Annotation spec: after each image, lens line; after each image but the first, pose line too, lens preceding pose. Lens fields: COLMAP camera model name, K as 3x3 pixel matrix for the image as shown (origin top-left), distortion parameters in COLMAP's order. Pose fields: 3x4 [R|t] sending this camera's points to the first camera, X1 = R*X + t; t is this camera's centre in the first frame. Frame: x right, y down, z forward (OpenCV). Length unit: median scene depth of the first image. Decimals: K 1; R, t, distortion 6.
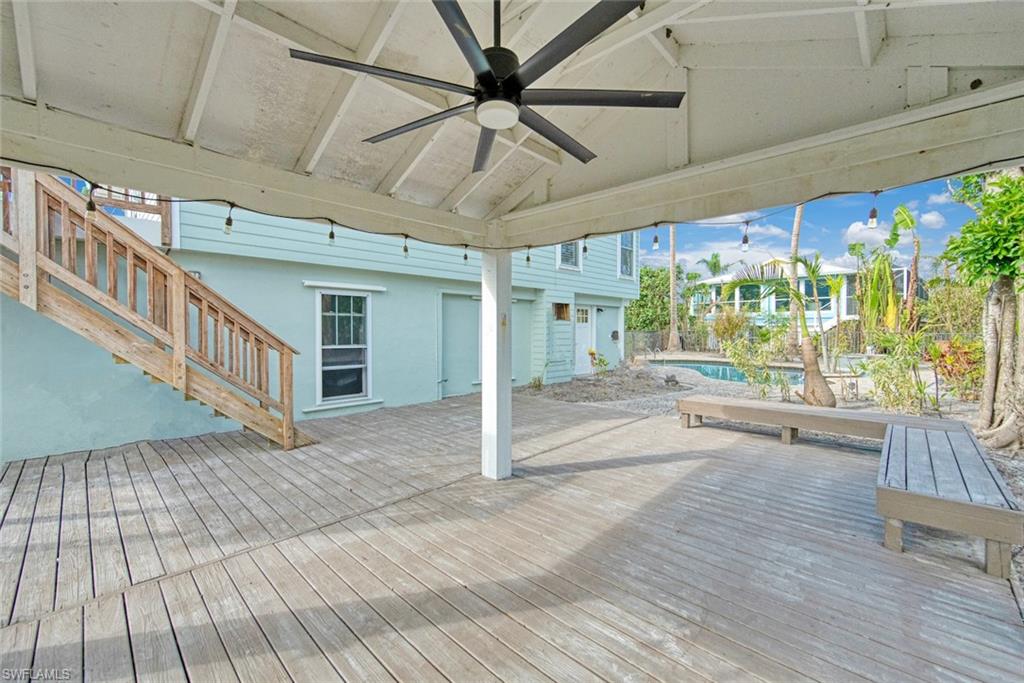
lens RADIAL K [[418.9, 0, 504.7], [0, 418.9, 335.2], [0, 0, 1]] dist [-0.012437, -0.000034]
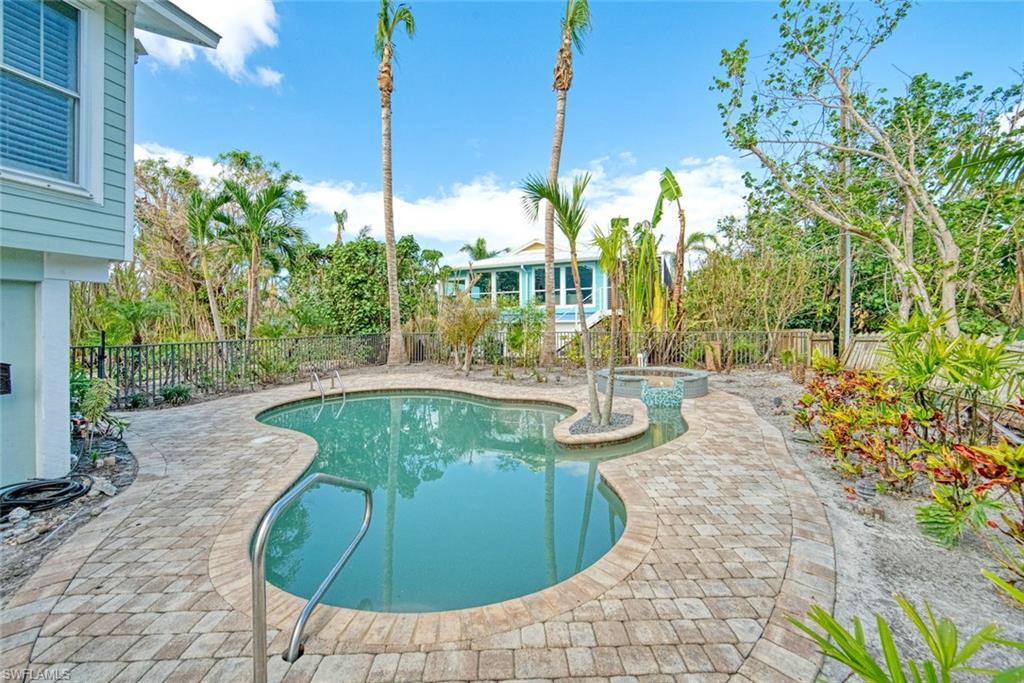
lens RADIAL K [[410.0, 0, 507.3], [0, 410.0, 324.1], [0, 0, 1]] dist [-0.014878, 0.000132]
pose [[0.892179, -0.017687, 0.451335, 0.317122], [0.025532, 0.999610, -0.011298, -0.018170], [-0.450959, 0.021603, 0.892283, 0.420184]]
